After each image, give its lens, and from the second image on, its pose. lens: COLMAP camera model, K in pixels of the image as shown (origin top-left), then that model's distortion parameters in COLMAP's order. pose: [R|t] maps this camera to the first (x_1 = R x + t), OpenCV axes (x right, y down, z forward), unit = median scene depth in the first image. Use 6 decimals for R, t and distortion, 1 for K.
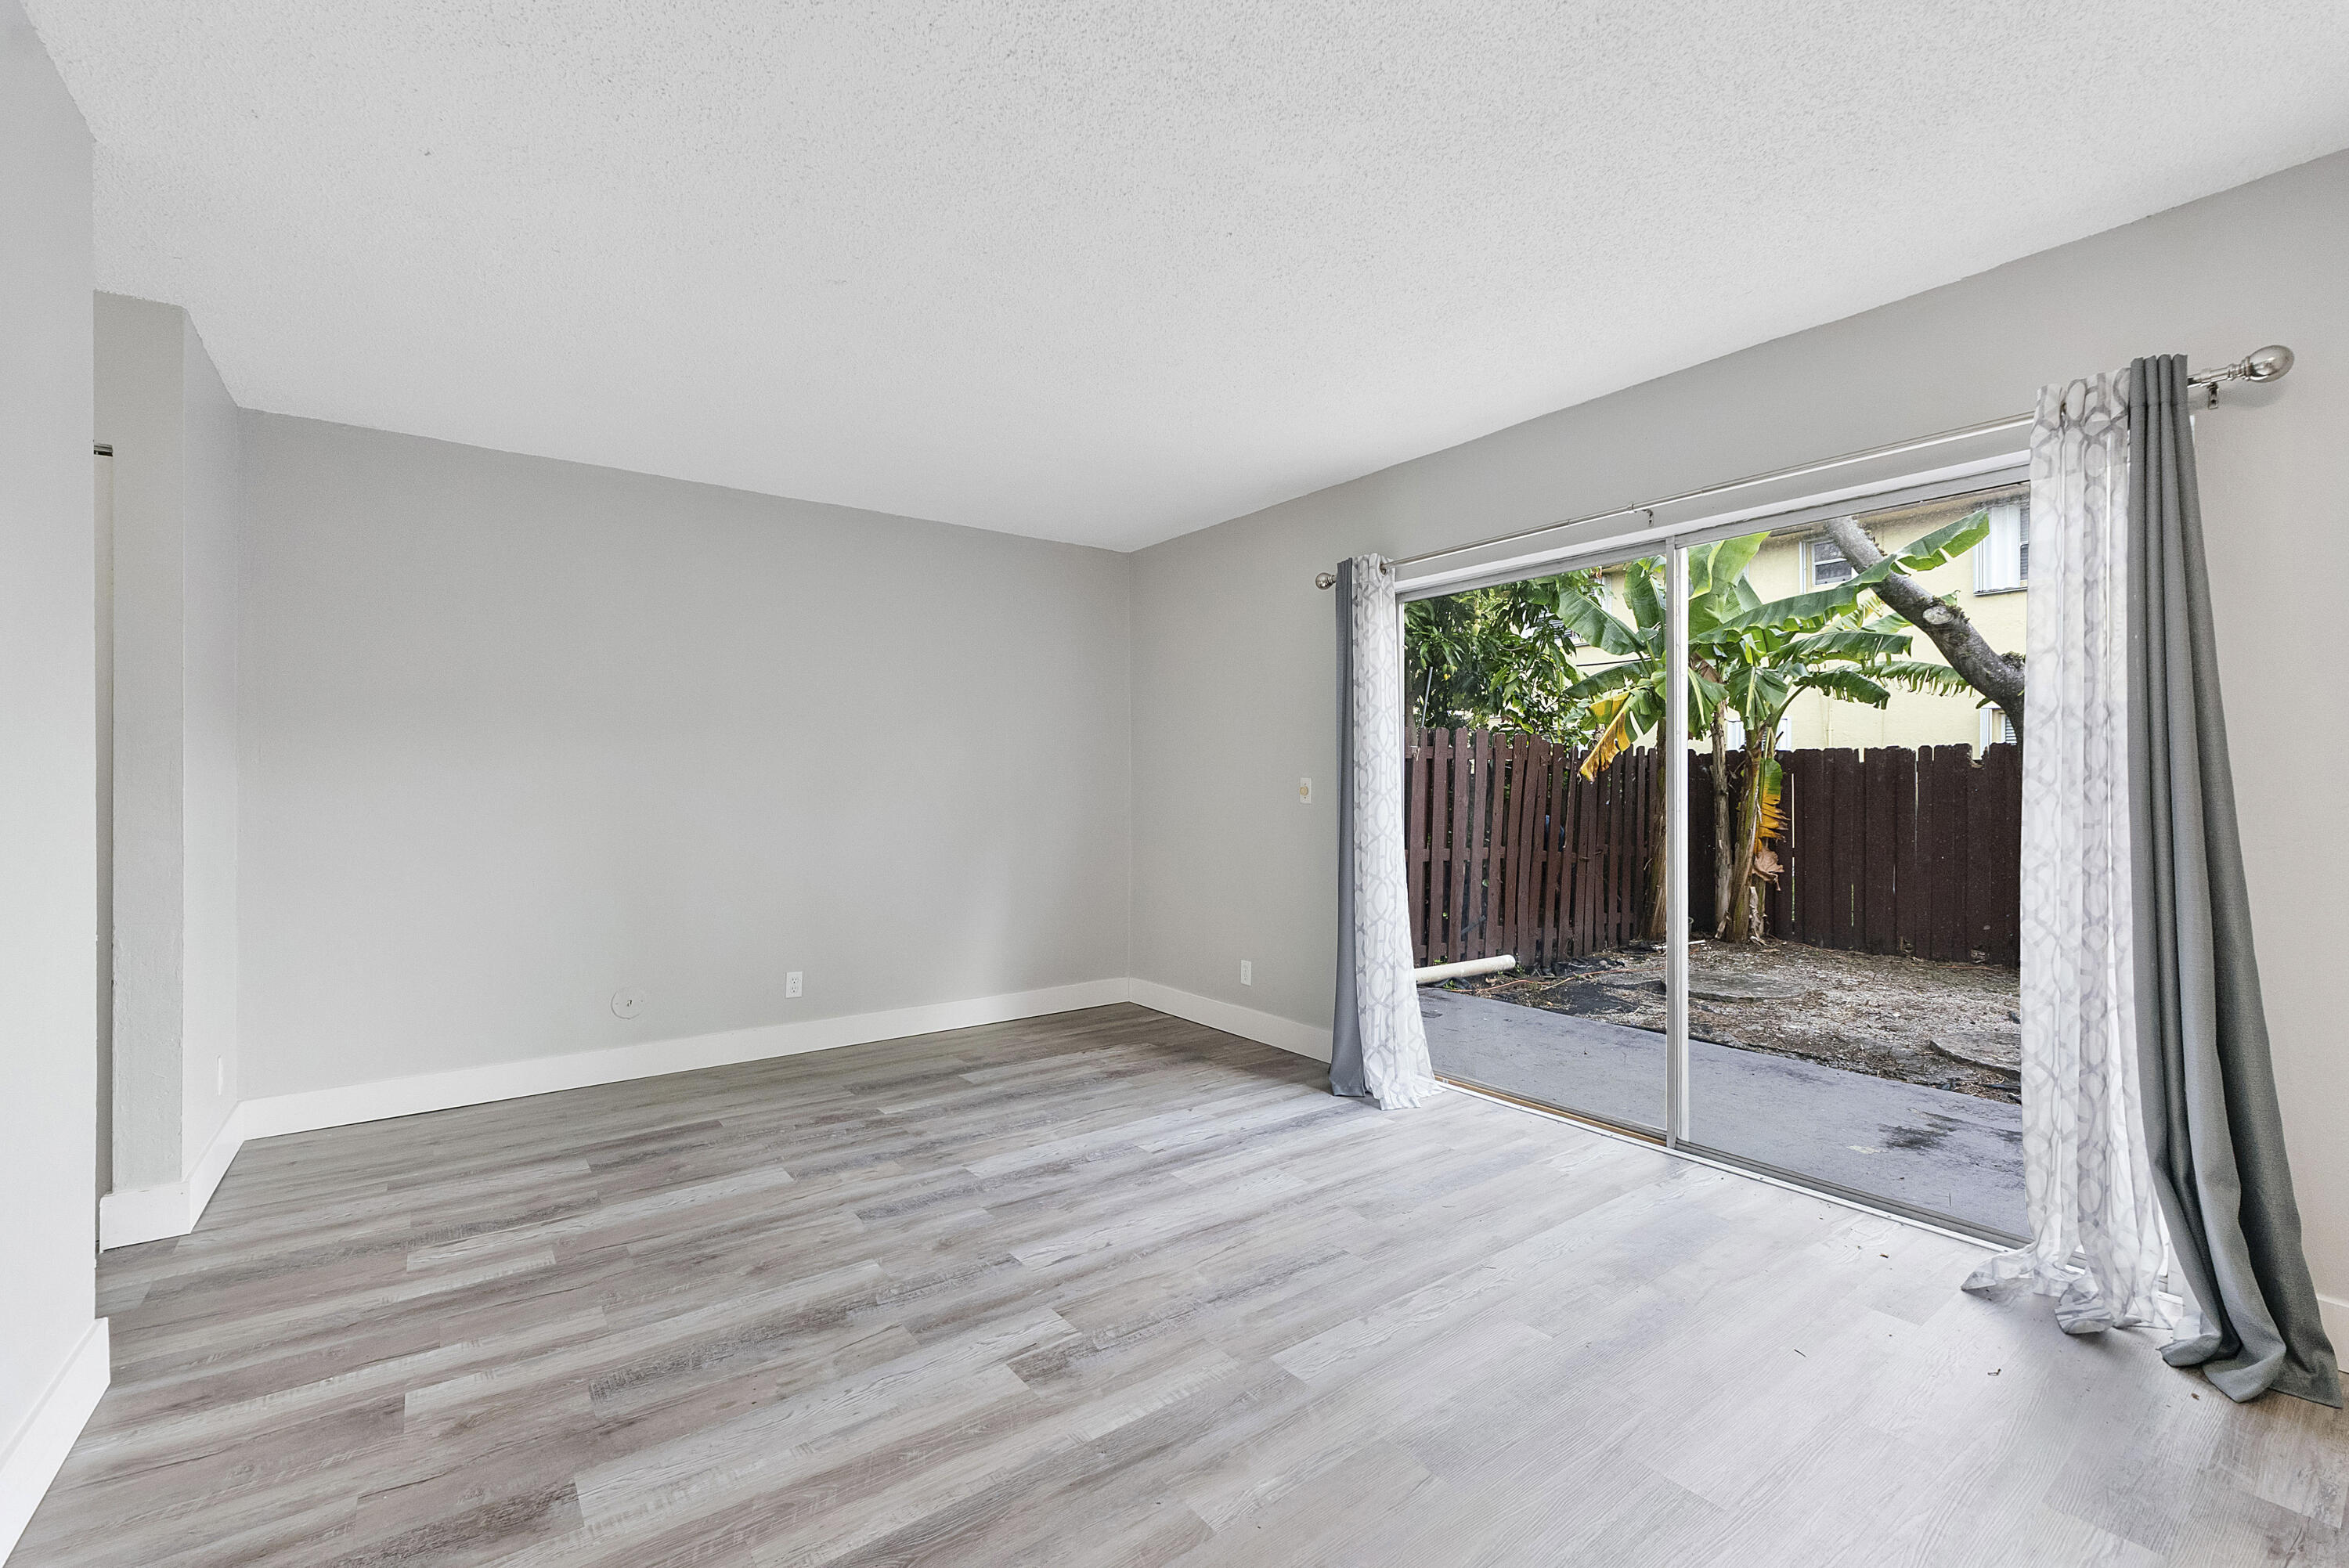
lens RADIAL K [[996.4, 0, 1190.3], [0, 996.4, 786.4], [0, 0, 1]] dist [-0.009907, -0.000188]
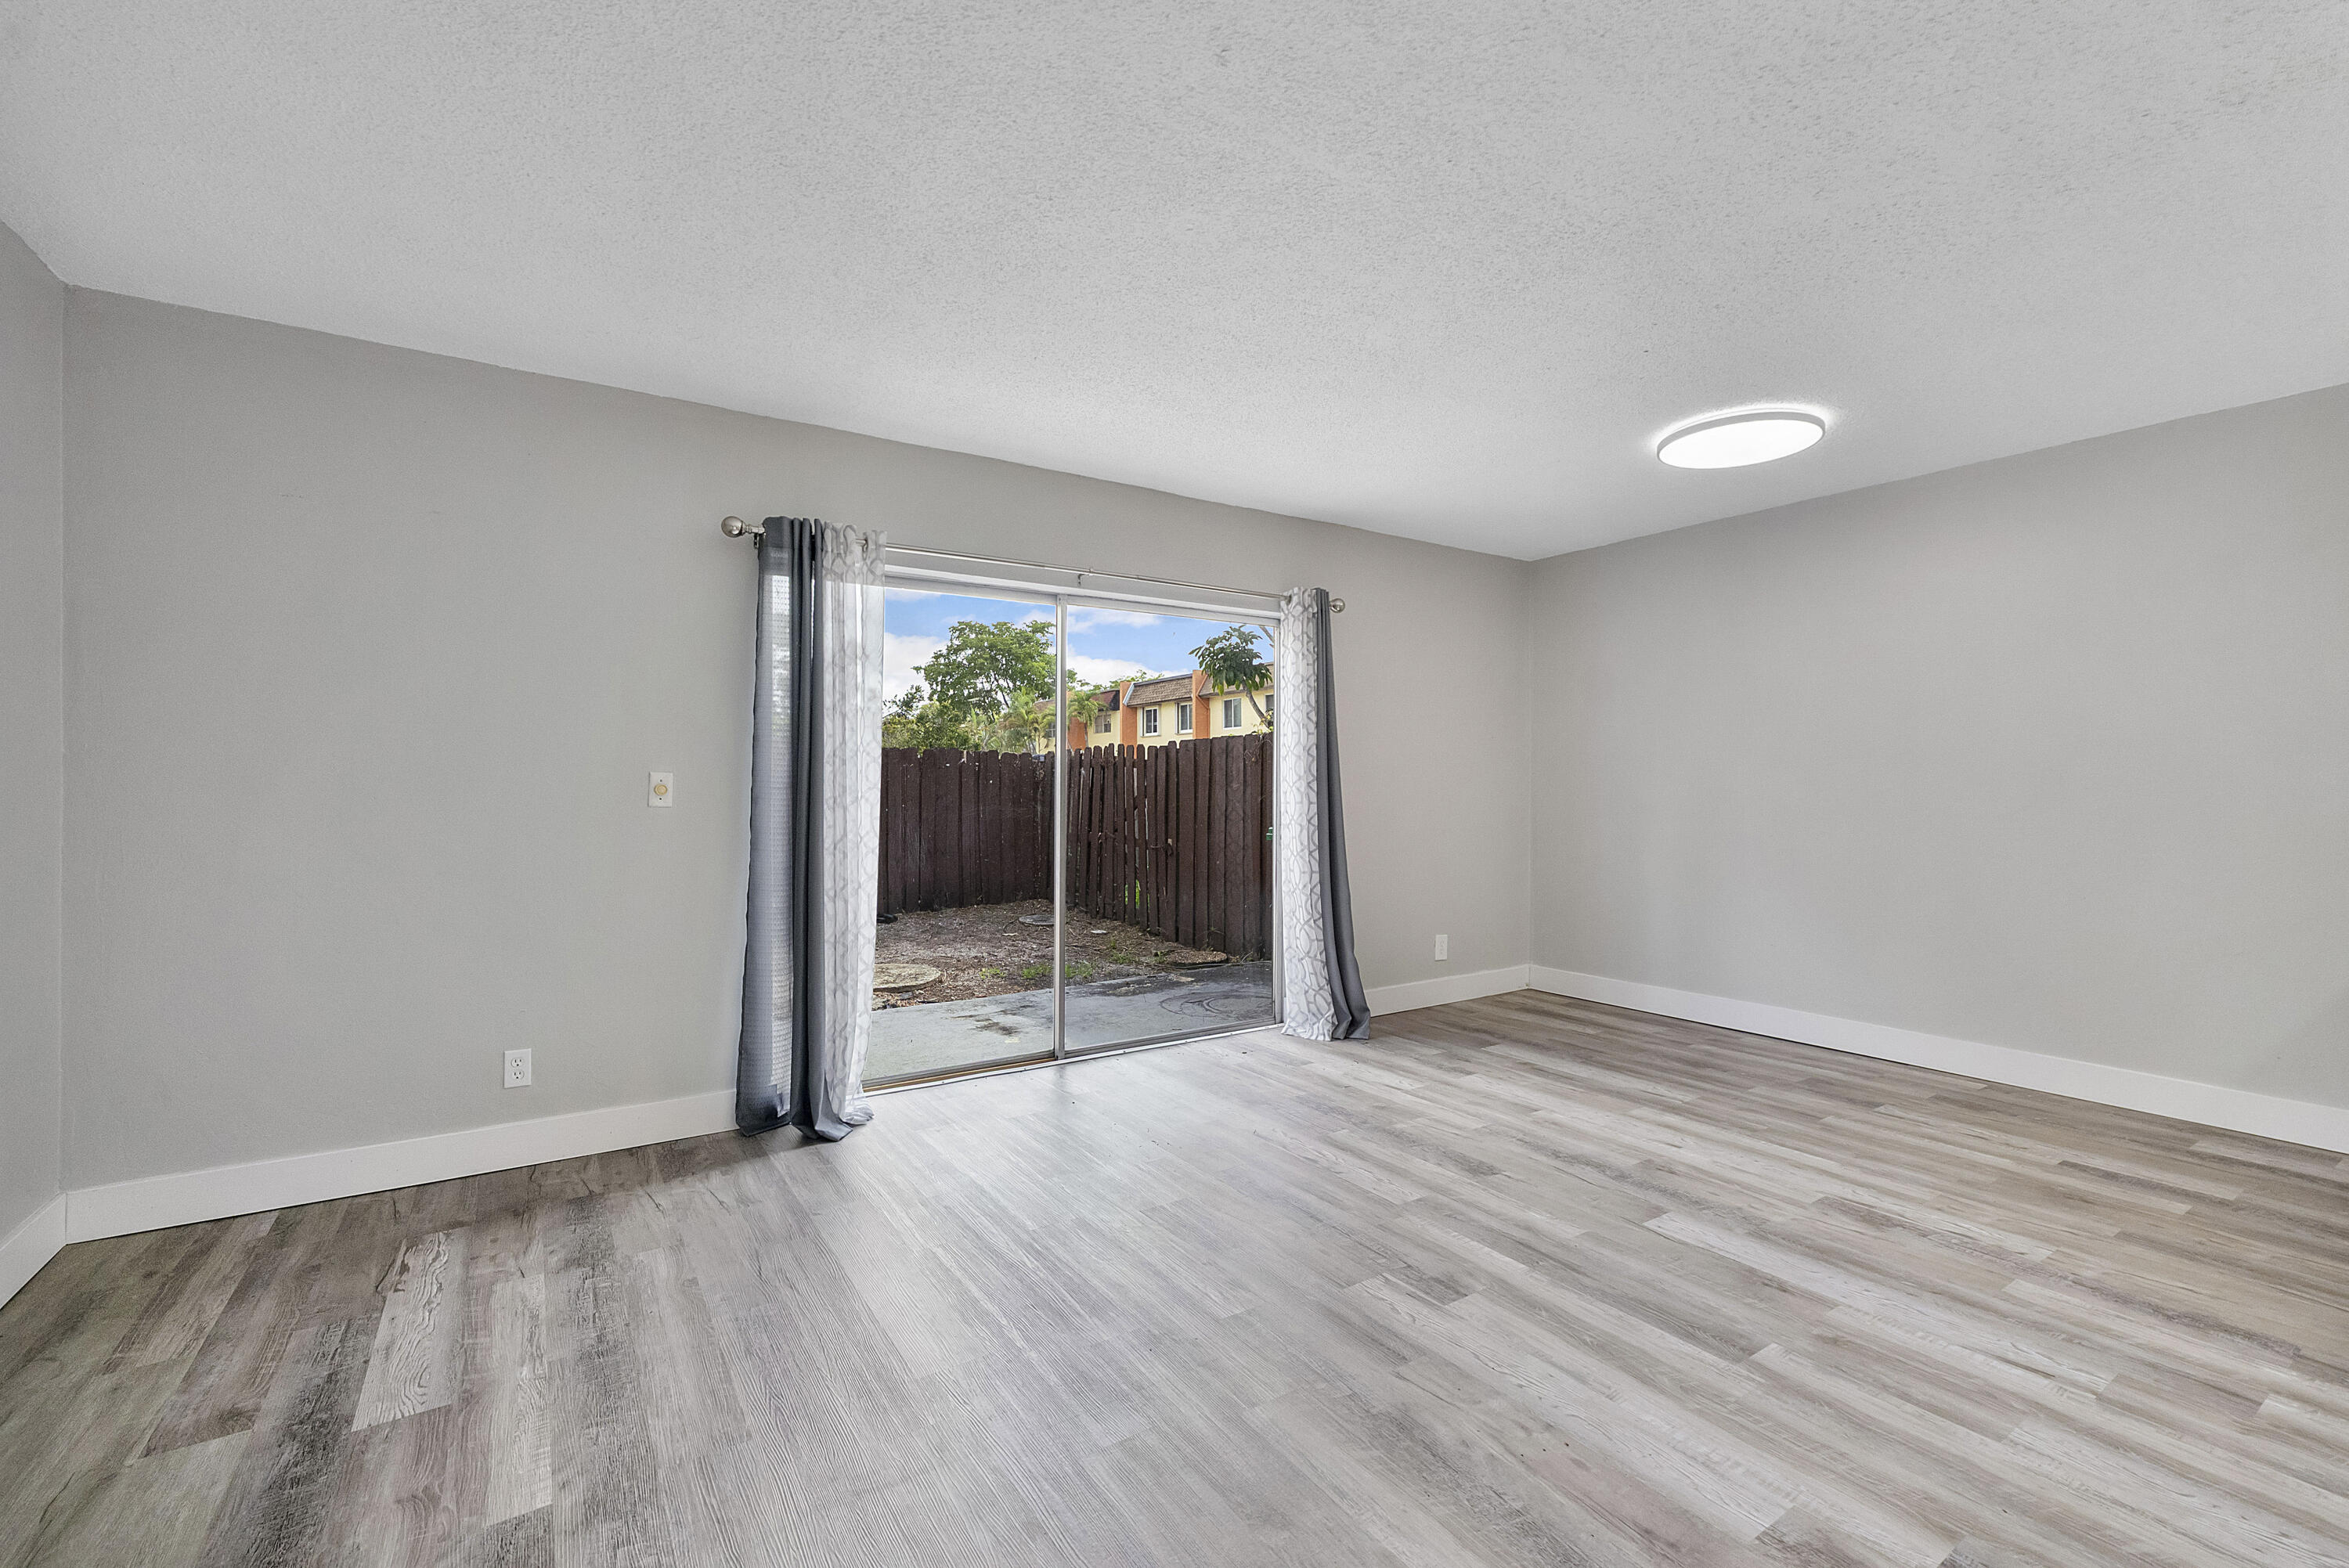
lens RADIAL K [[996.4, 0, 1169.9], [0, 996.4, 783.4], [0, 0, 1]] dist [-0.009907, -0.000188]
pose [[0.075358, -0.000345, 0.997157, -1.208833], [0.000219, 1.000000, 0.000329, -0.000057], [-0.997157, 0.000194, 0.075358, 1.126436]]
